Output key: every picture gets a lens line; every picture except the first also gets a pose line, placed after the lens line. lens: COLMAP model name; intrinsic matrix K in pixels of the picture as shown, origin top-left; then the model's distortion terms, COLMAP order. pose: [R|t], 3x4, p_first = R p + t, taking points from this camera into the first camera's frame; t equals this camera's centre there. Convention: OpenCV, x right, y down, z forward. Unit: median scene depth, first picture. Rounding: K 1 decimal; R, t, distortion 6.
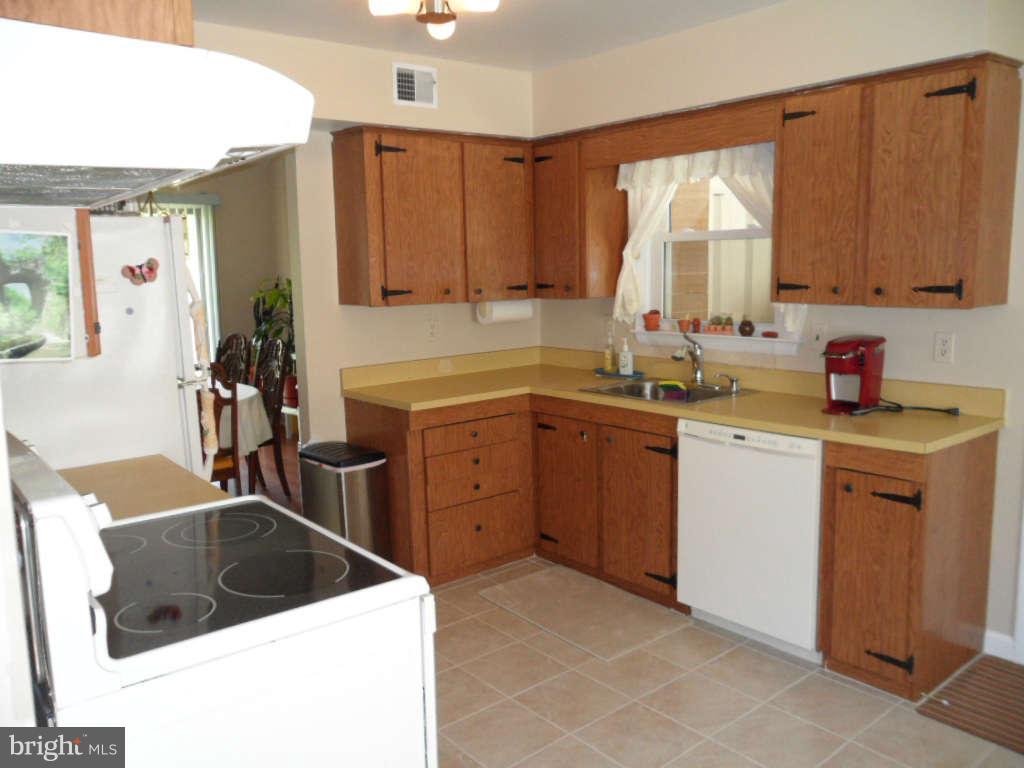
lens RADIAL K [[825.7, 0, 510.0], [0, 825.7, 382.1], [0, 0, 1]] dist [-0.022333, 0.003899]
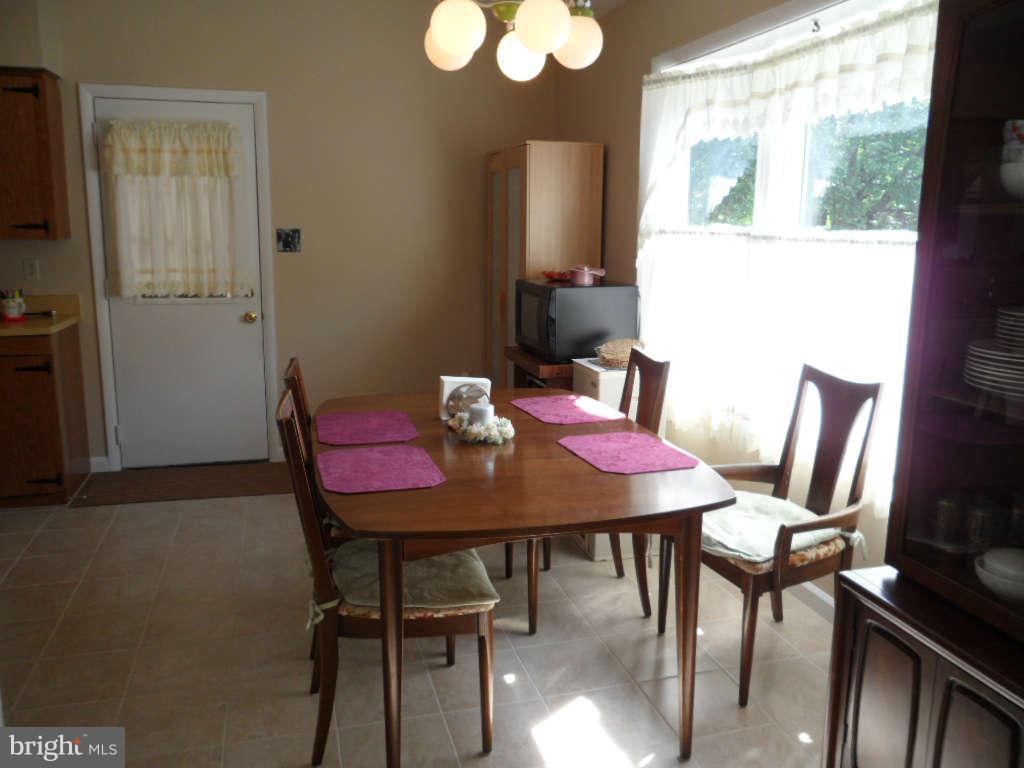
lens RADIAL K [[825.7, 0, 507.3], [0, 825.7, 381.2], [0, 0, 1]] dist [-0.022333, 0.003899]
pose [[0.417935, -0.146258, 0.896626, -0.327506], [0.103913, 0.988174, 0.112756, 0.057255], [-0.902514, 0.046047, 0.428191, -0.259636]]
